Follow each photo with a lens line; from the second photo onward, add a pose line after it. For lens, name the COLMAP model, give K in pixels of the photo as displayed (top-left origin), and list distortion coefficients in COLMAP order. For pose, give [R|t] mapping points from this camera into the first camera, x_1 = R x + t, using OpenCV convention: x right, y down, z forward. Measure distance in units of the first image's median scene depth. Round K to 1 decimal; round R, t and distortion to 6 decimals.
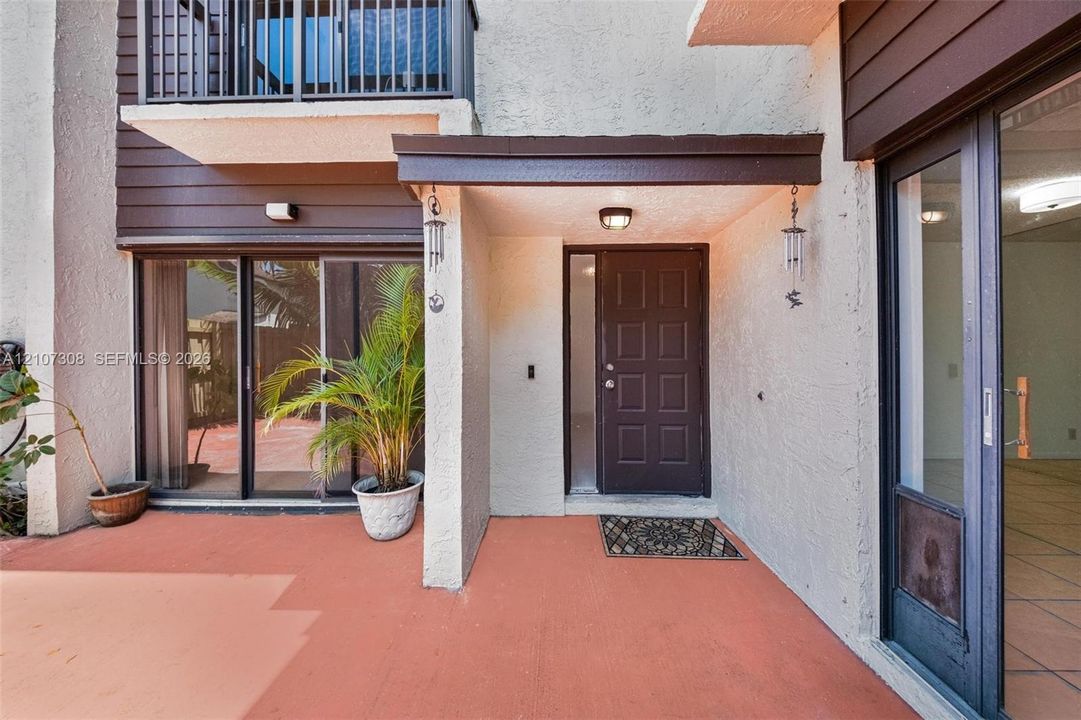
lens RADIAL K [[375.2, 0, 540.4], [0, 375.2, 351.3], [0, 0, 1]] dist [-0.012901, -0.000239]
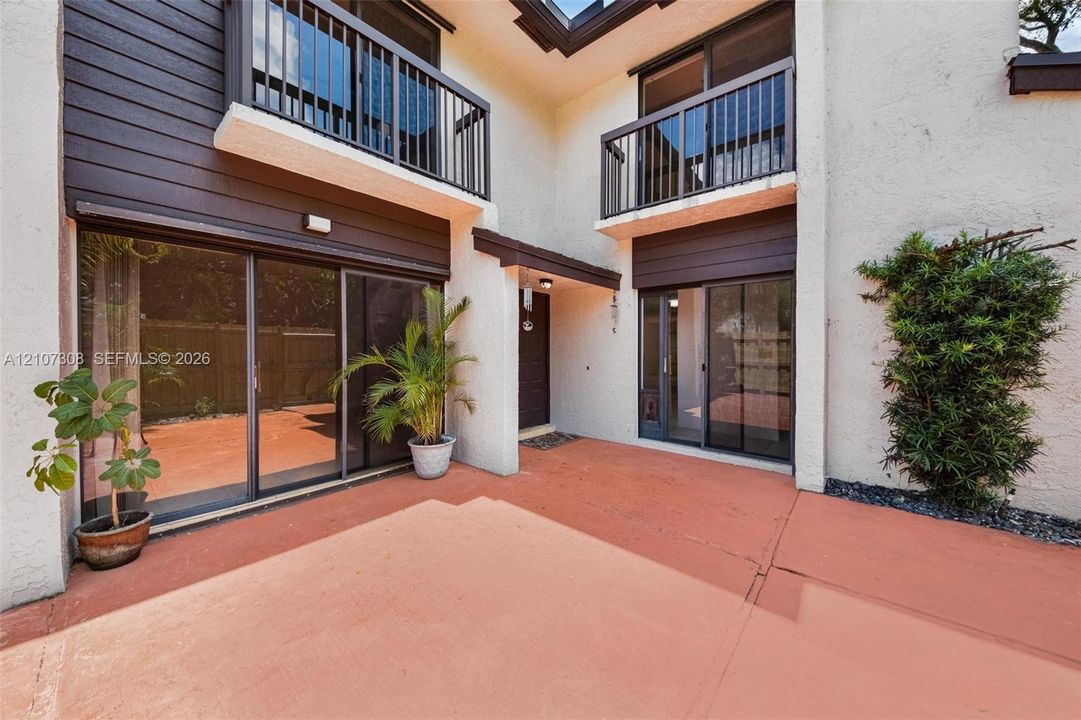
lens RADIAL K [[375.2, 0, 540.4], [0, 375.2, 351.3], [0, 0, 1]] dist [-0.012901, -0.000239]
pose [[0.631958, -0.005043, 0.774986, -1.260339], [0.002573, 0.999987, 0.004410, 0.001272], [-0.774998, -0.000793, 0.631963, -0.240266]]
